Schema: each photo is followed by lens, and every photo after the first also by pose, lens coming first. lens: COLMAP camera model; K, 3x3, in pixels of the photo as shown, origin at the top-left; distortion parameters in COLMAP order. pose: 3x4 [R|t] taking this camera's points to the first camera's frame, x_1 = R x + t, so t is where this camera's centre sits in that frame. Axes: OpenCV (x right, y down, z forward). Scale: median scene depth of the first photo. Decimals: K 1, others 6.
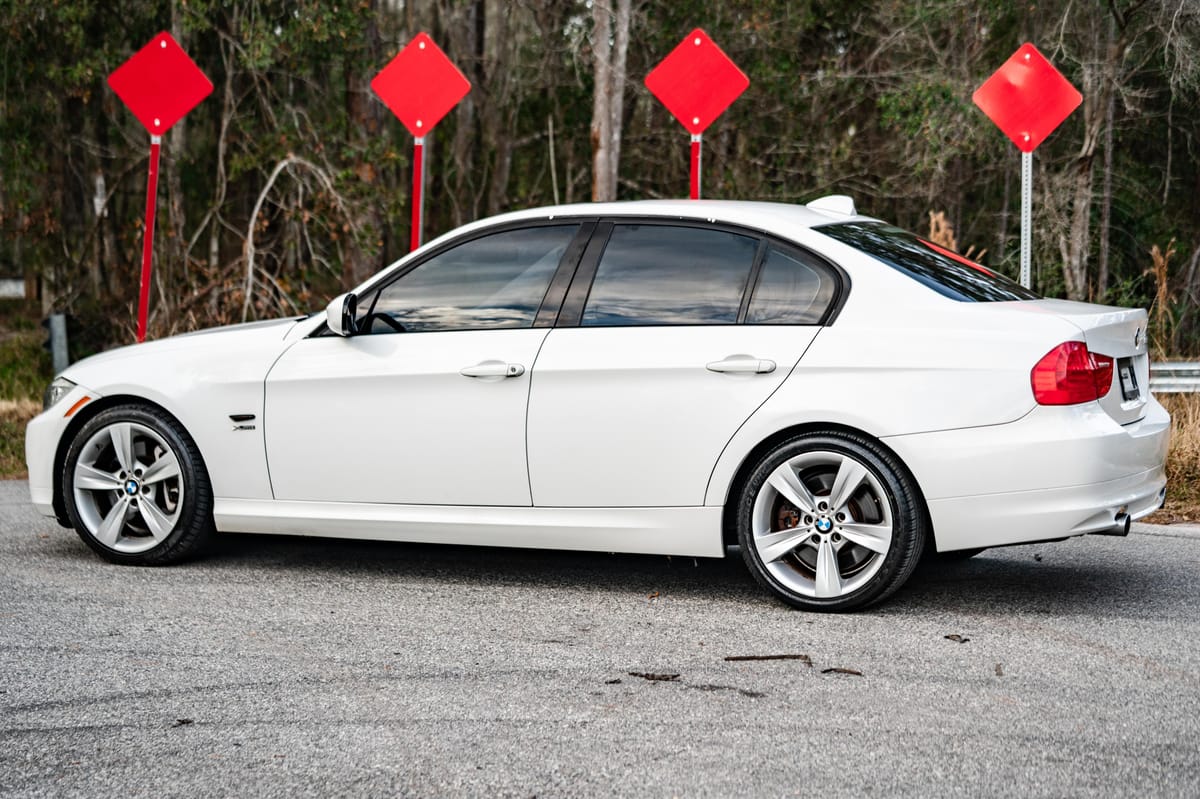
lens RADIAL K [[2462.2, 0, 615.9], [0, 2462.2, 425.6], [0, 0, 1]] dist [-0.295804, 0.025118]
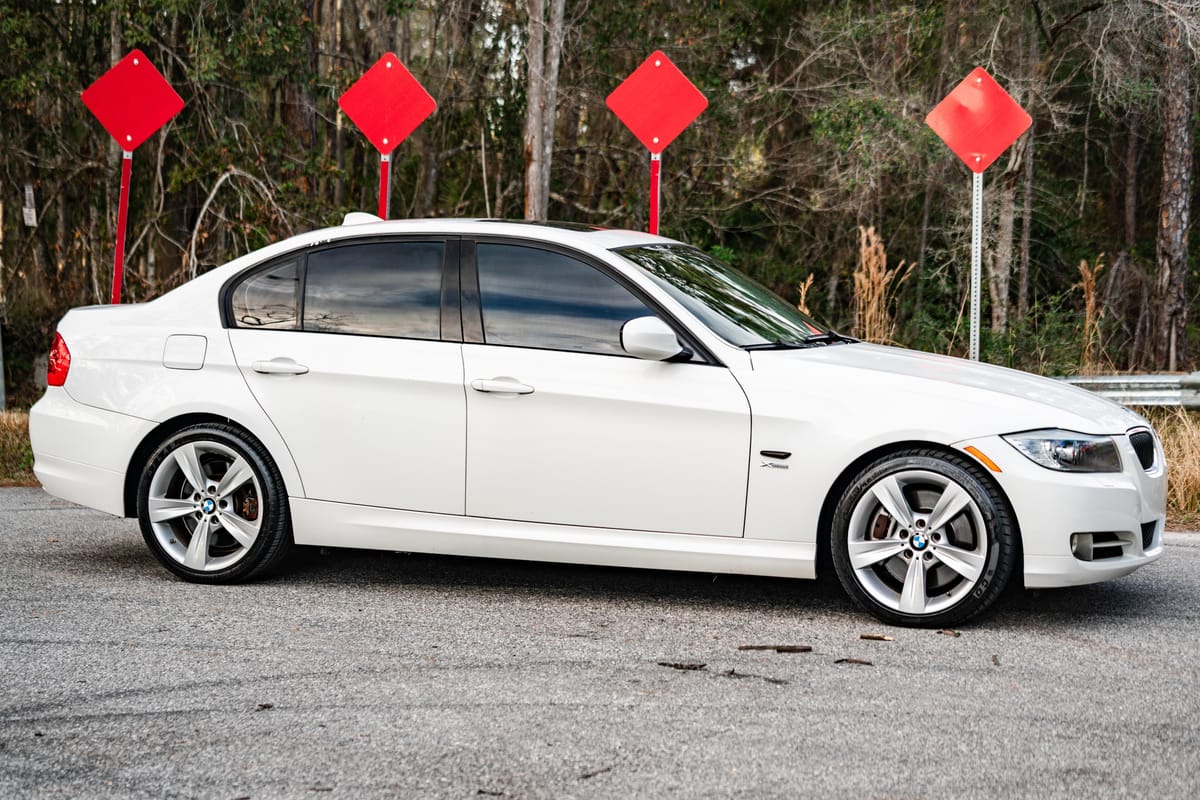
lens RADIAL K [[2520.5, 0, 599.0], [0, 2520.5, 427.9], [0, 0, 1]] dist [-0.293898, 0.041777]
pose [[0.999222, 0.002310, 0.039382, -0.058169], [-0.002151, 0.999989, -0.004084, 0.001693], [-0.039391, 0.003996, 0.999216, -0.094065]]
